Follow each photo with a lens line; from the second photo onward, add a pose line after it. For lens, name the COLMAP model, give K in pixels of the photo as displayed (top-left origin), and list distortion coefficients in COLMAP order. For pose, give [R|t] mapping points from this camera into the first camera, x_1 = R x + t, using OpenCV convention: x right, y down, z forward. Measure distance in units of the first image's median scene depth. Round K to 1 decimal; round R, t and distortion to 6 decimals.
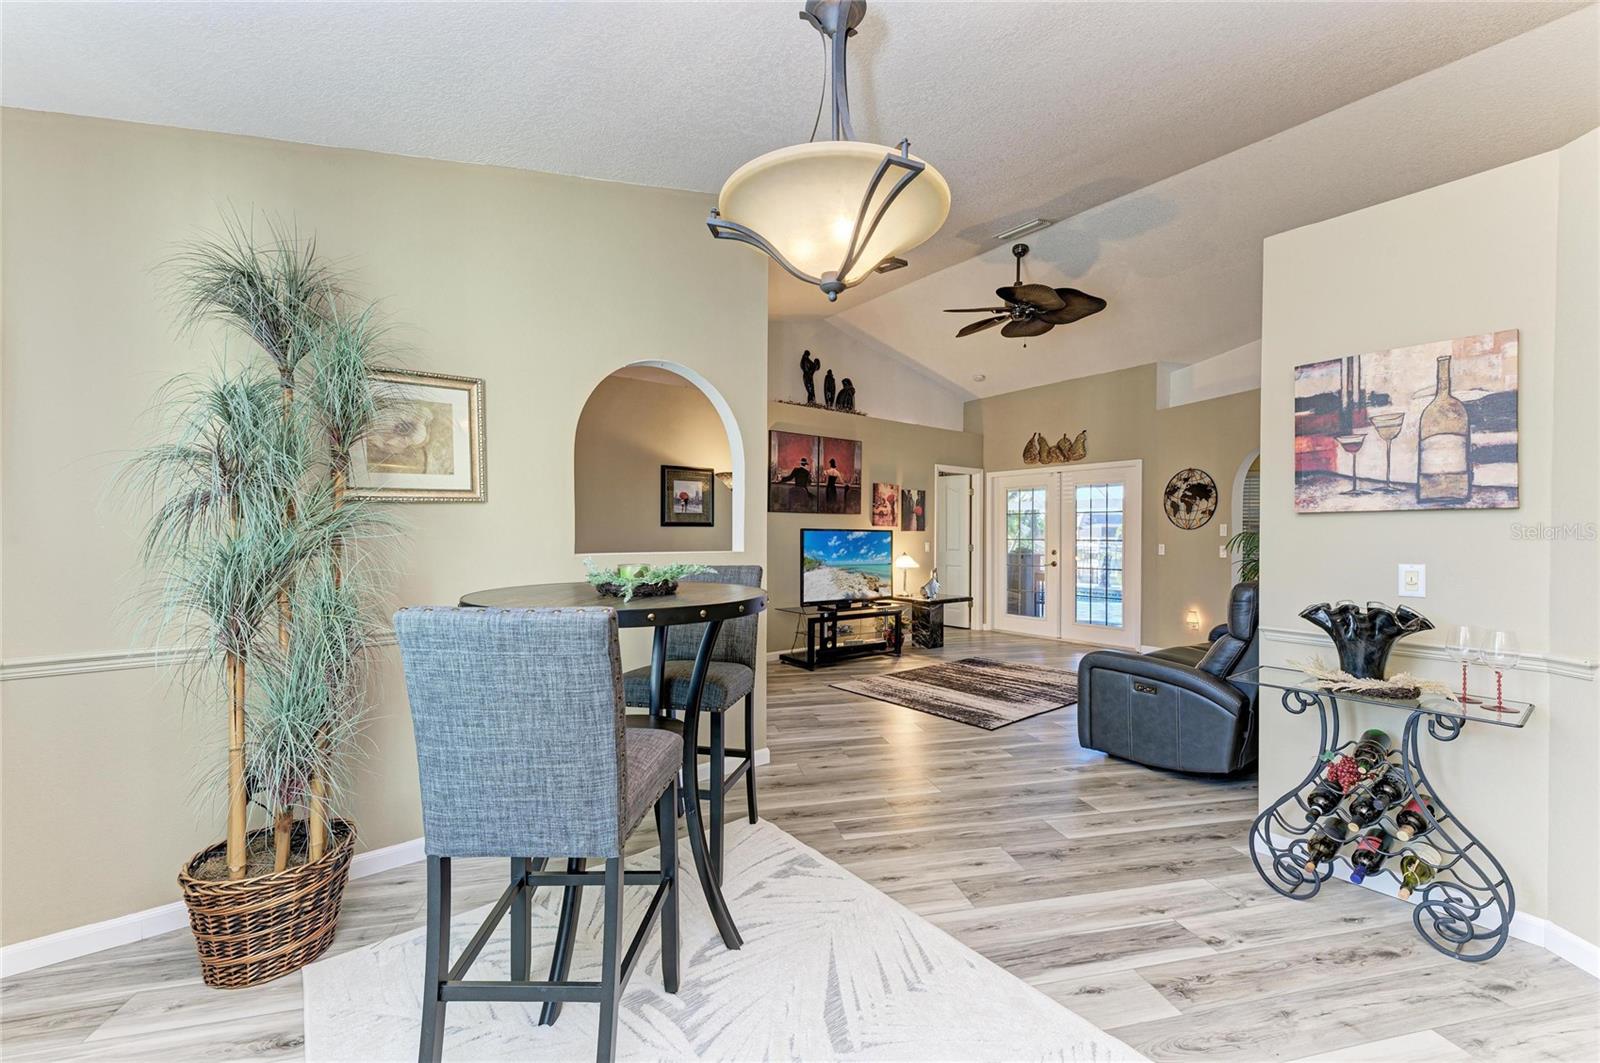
lens RADIAL K [[633.2, 0, 801.0], [0, 633.2, 534.4], [0, 0, 1]] dist [0.016672, 0.000043]
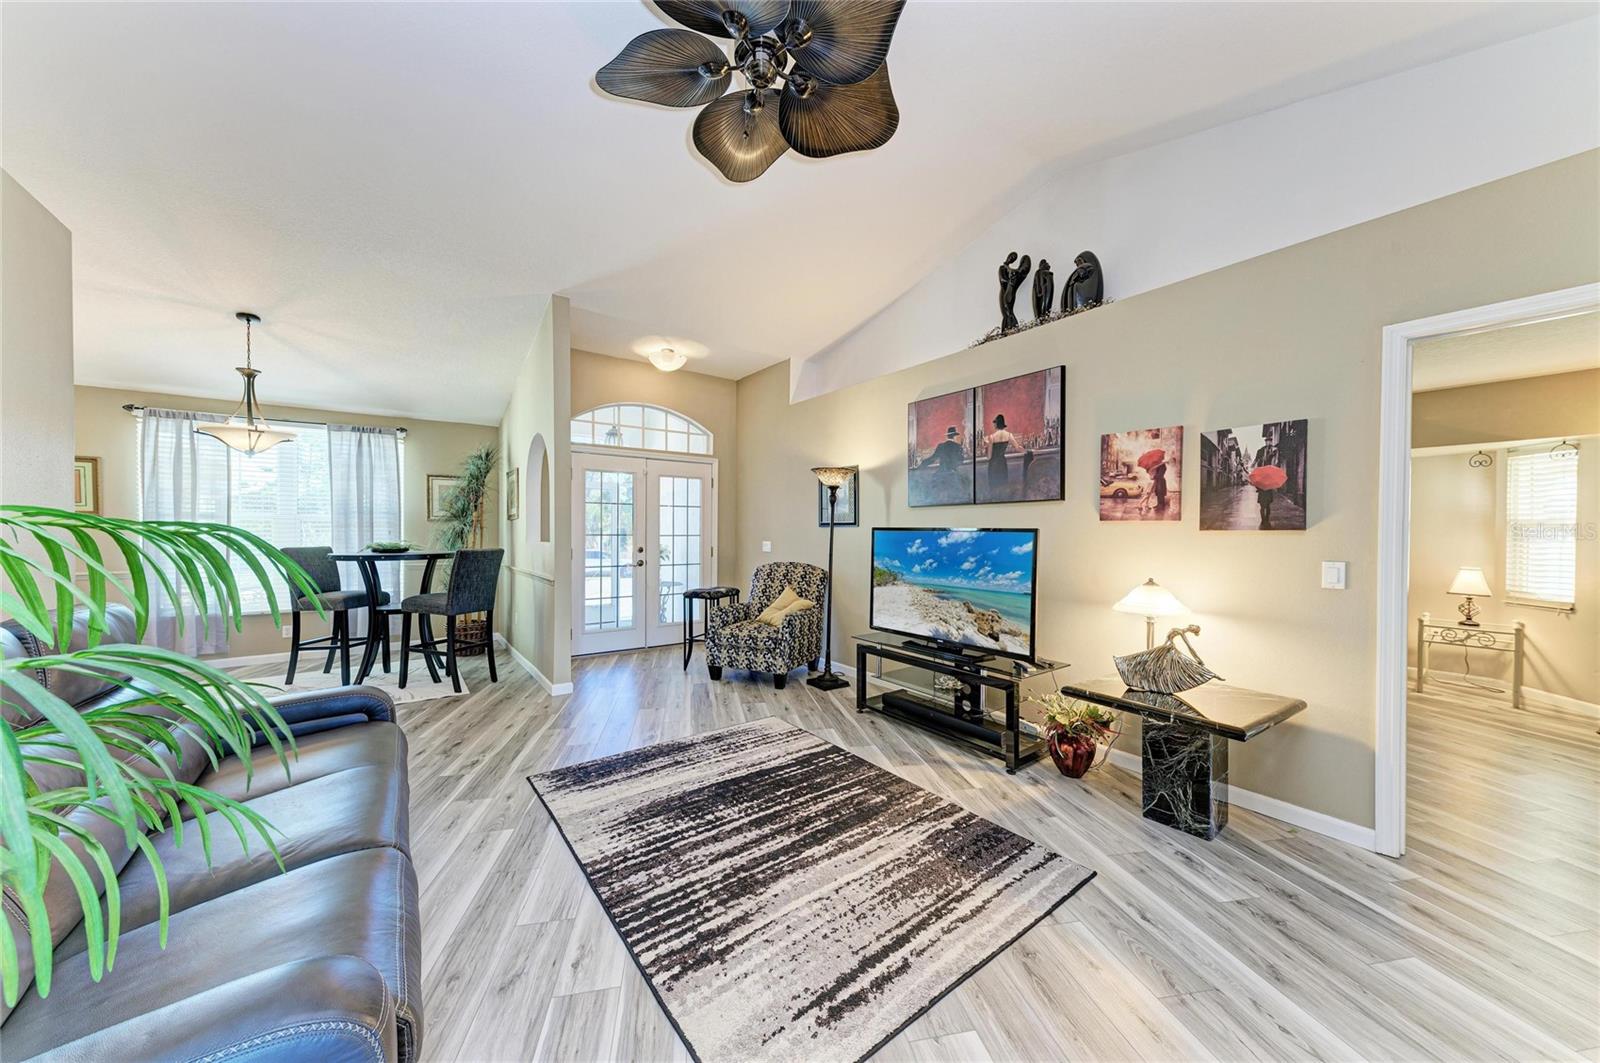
lens RADIAL K [[548.3, 0, 801.3], [0, 548.3, 534.1], [0, 0, 1]] dist [0.017697, -0.004015]
pose [[-0.033932, 0.001421, -0.999423, 0.604866], [-0.008331, 0.999964, 0.001705, -0.001865], [0.999389, 0.008384, -0.033919, 0.839233]]
